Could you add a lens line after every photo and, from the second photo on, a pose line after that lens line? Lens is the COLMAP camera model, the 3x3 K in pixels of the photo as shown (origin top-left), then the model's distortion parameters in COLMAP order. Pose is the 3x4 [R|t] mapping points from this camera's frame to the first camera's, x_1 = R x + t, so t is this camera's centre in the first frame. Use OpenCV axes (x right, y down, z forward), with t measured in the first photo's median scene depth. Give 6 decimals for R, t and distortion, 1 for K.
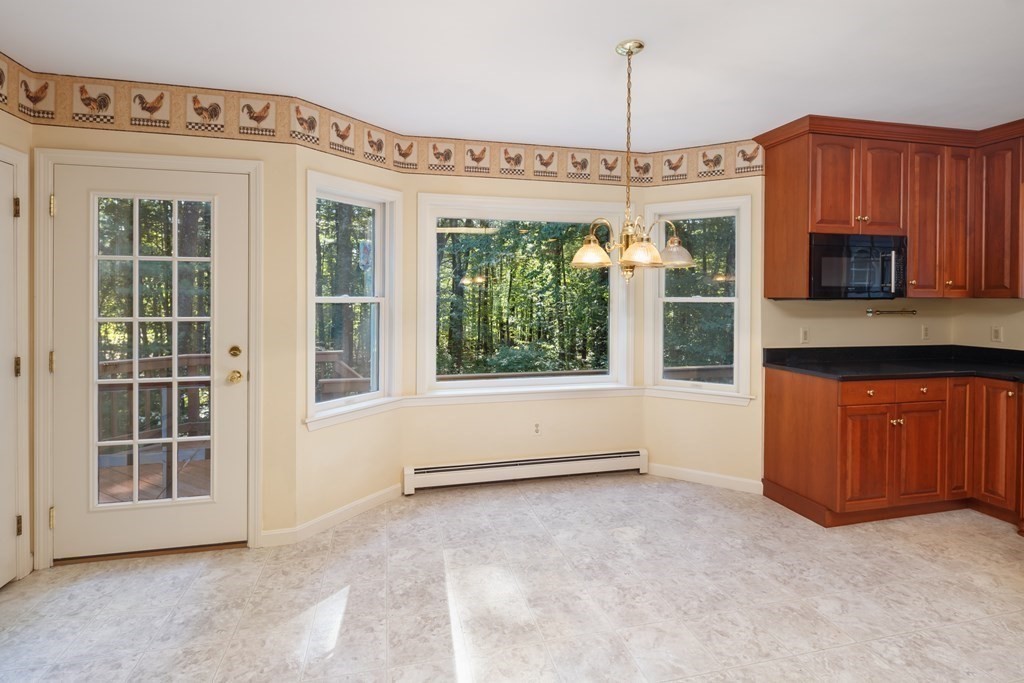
lens RADIAL K [[507.8, 0, 508.3], [0, 507.8, 298.9], [0, 0, 1]] dist [0.001952, -0.002026]
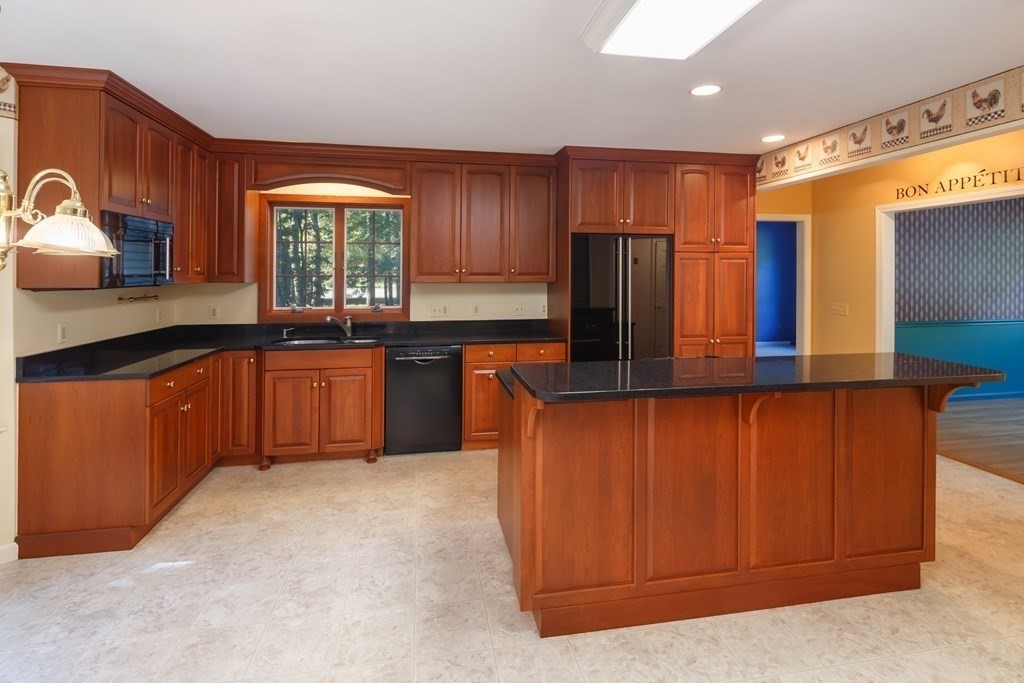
lens RADIAL K [[507.8, 0, 516.7], [0, 507.8, 272.7], [0, 0, 1]] dist [0.001952, -0.002026]
pose [[0.052257, -0.002132, 0.998631, -0.207198], [0.000656, 0.999998, 0.002101, -0.028480], [-0.998633, 0.000545, 0.052258, 0.274320]]
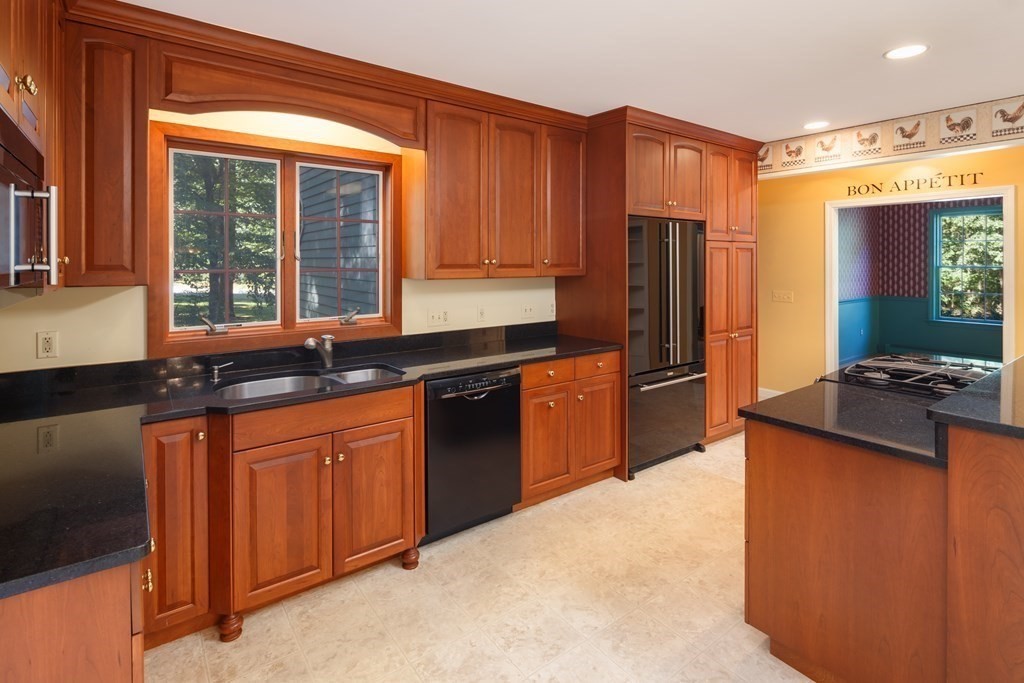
lens RADIAL K [[507.8, 0, 517.3], [0, 507.8, 266.8], [0, 0, 1]] dist [0.001952, -0.002026]
pose [[-0.392179, -0.010352, 0.919830, 0.229282], [0.002049, 0.999924, 0.012126, -0.033063], [-0.919886, 0.006640, -0.392129, 0.840204]]
